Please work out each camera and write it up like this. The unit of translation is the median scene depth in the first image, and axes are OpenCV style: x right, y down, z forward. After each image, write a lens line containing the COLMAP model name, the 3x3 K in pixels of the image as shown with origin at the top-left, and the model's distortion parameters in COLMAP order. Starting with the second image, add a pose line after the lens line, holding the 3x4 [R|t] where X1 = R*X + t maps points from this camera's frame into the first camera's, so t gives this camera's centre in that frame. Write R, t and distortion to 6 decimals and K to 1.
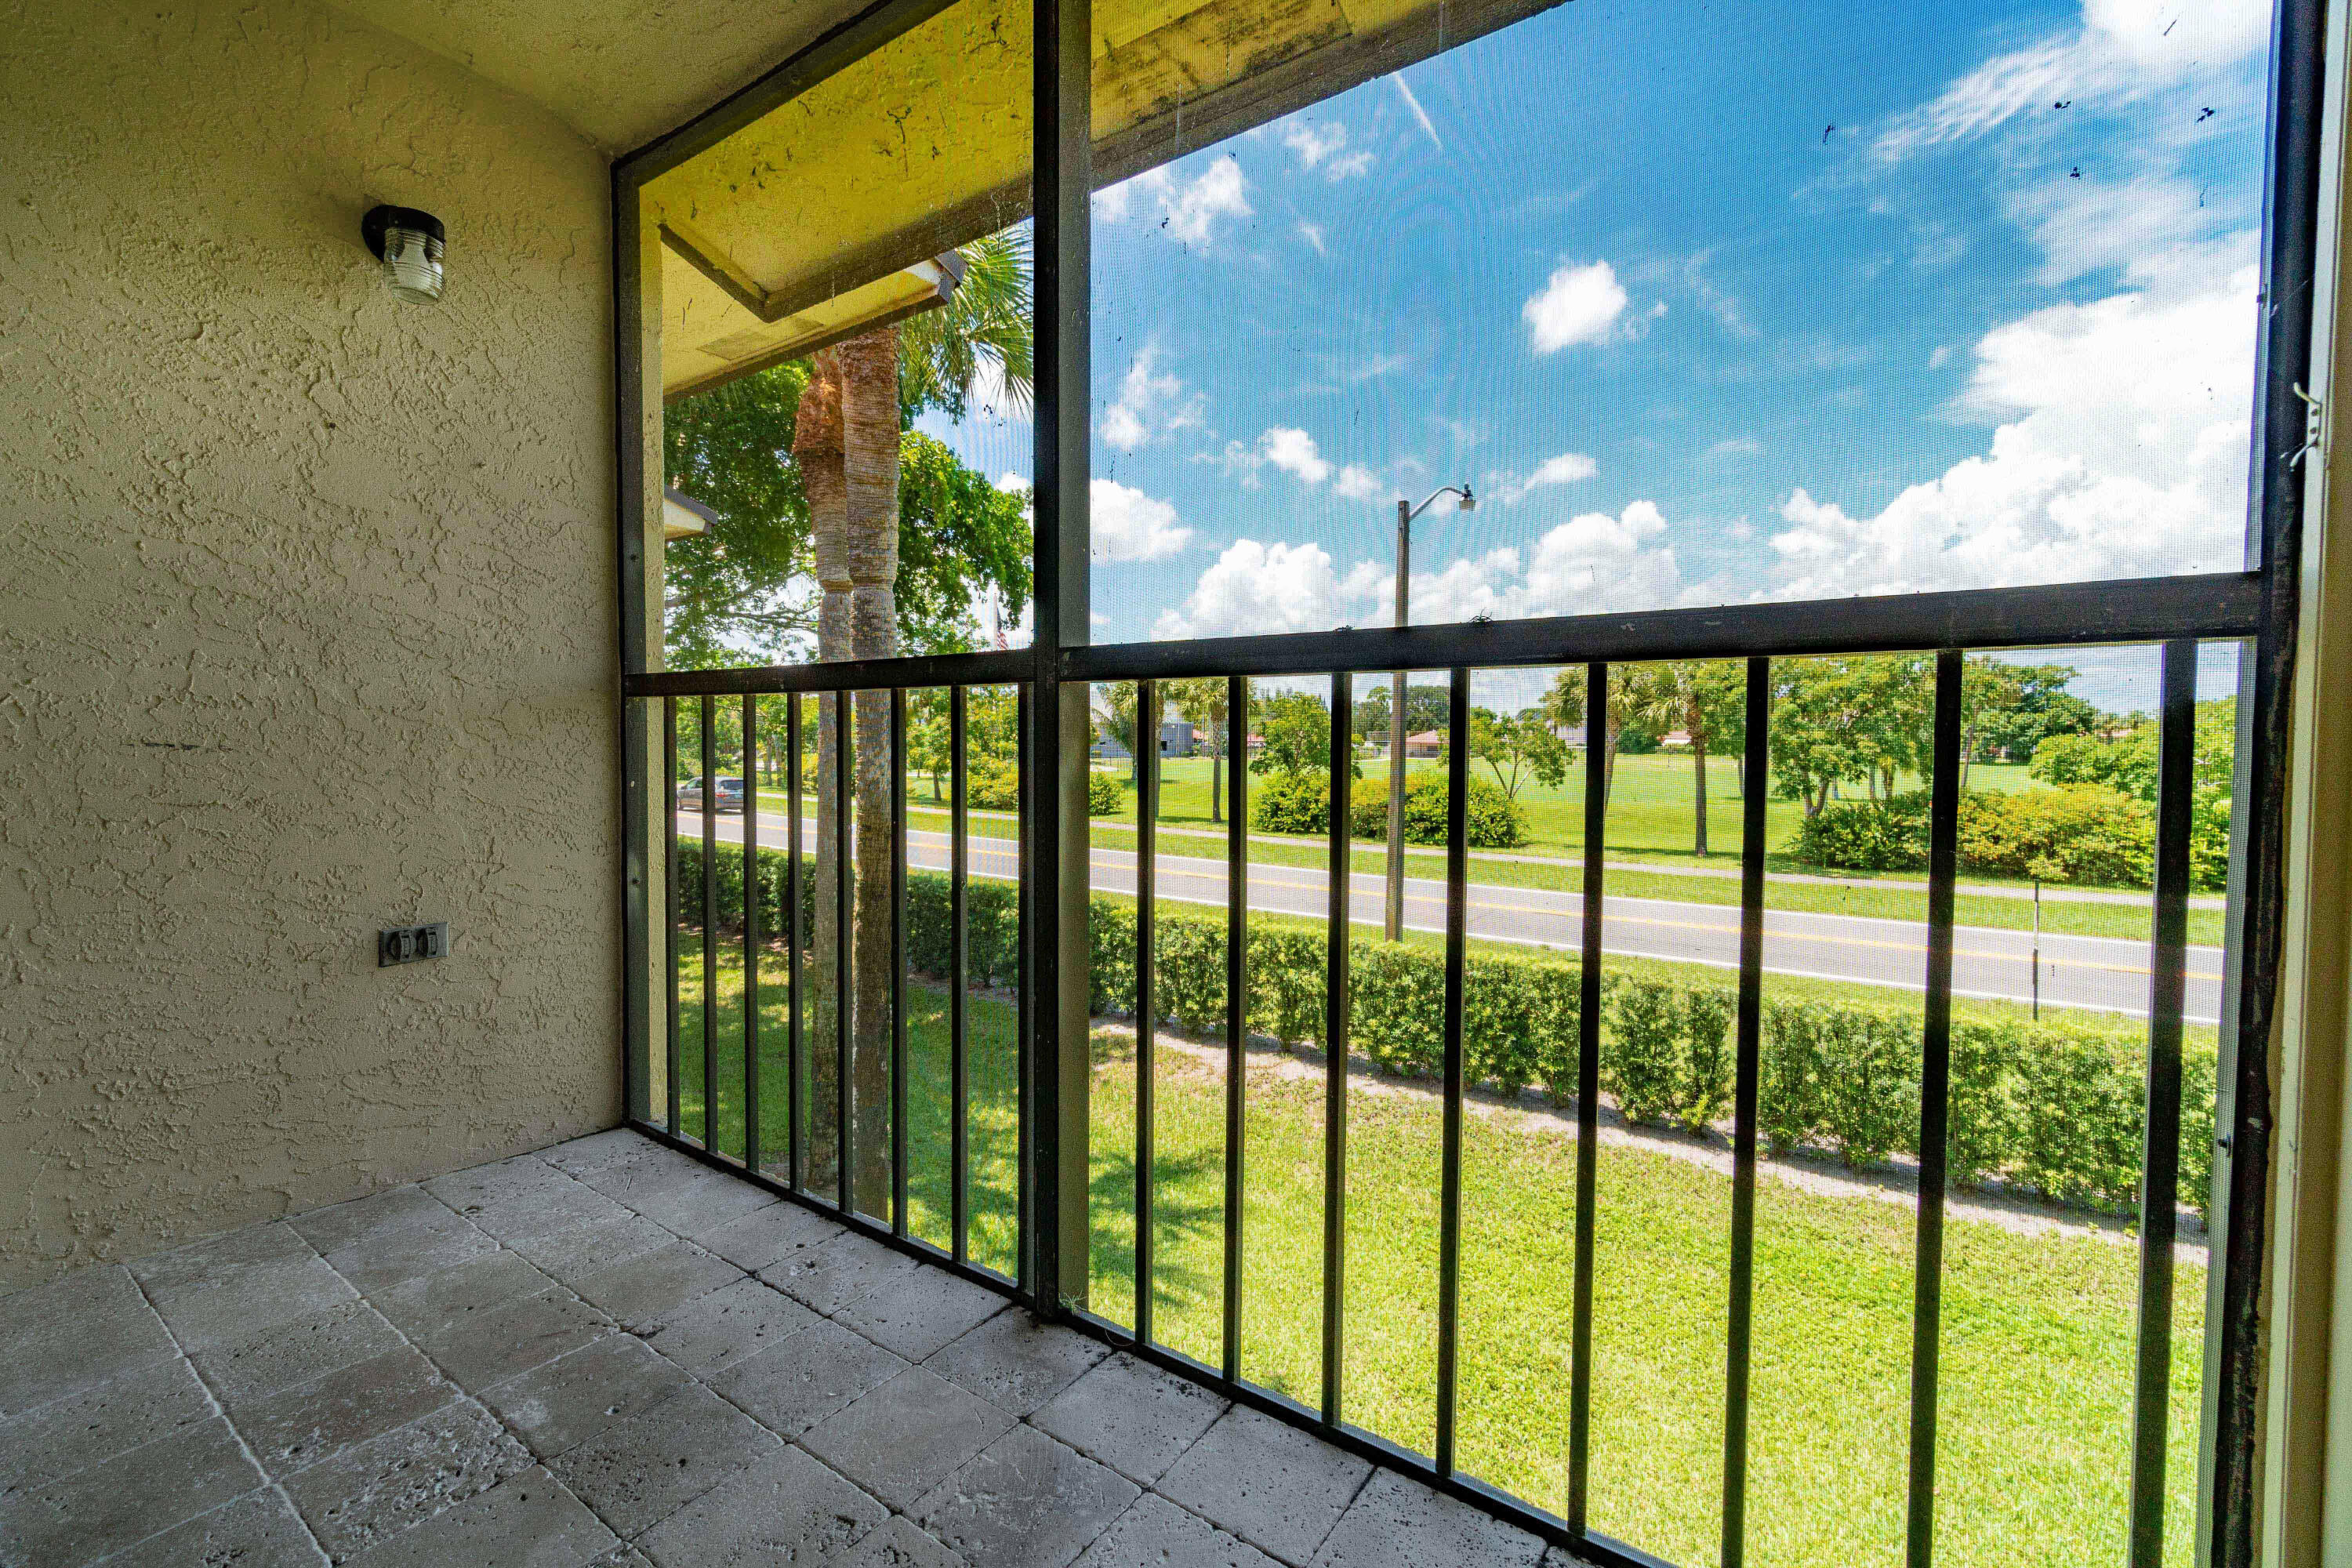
lens RADIAL K [[1004.6, 0, 1161.9], [0, 1004.6, 778.3], [0, 0, 1]] dist [-0.005437, 0.000144]
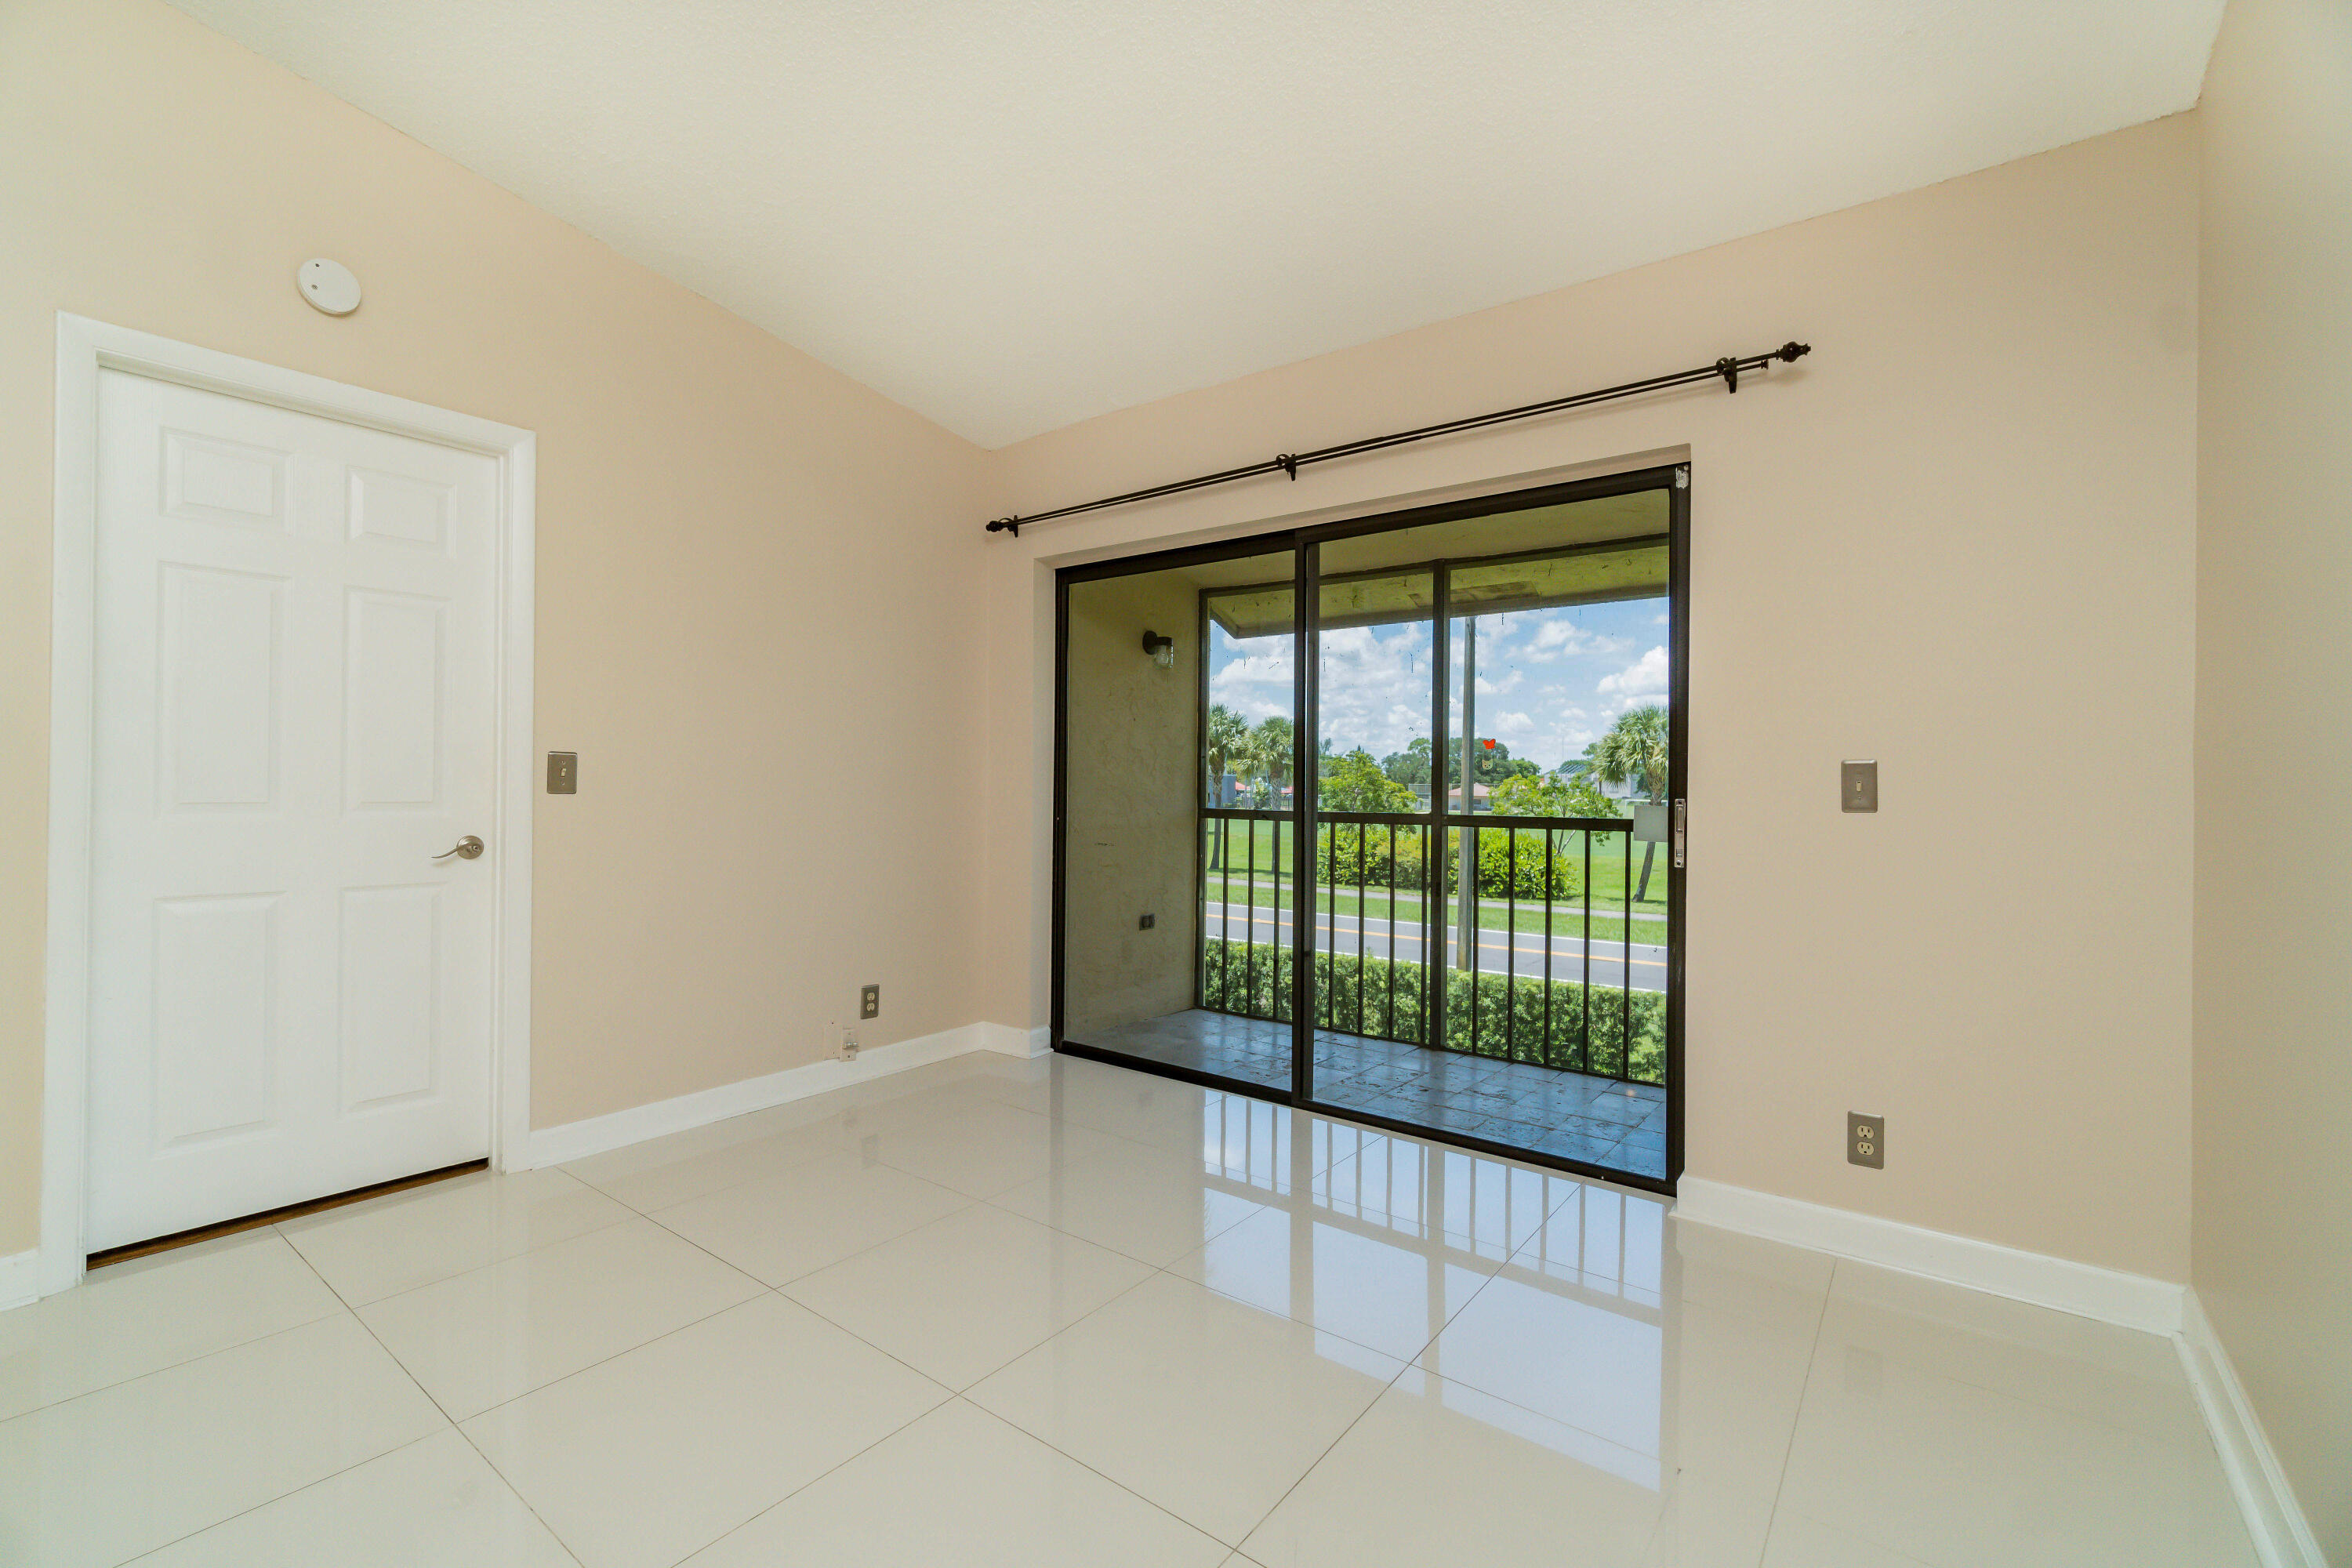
lens RADIAL K [[1021.3, 0, 1160.1], [0, 1021.3, 781.9], [0, 0, 1]] dist [0.003753, 0.000296]
pose [[0.999425, 0.006780, -0.033235, -0.059609], [-0.008282, 0.998941, -0.045264, -0.005973], [0.032893, 0.045514, 0.998422, -0.145216]]
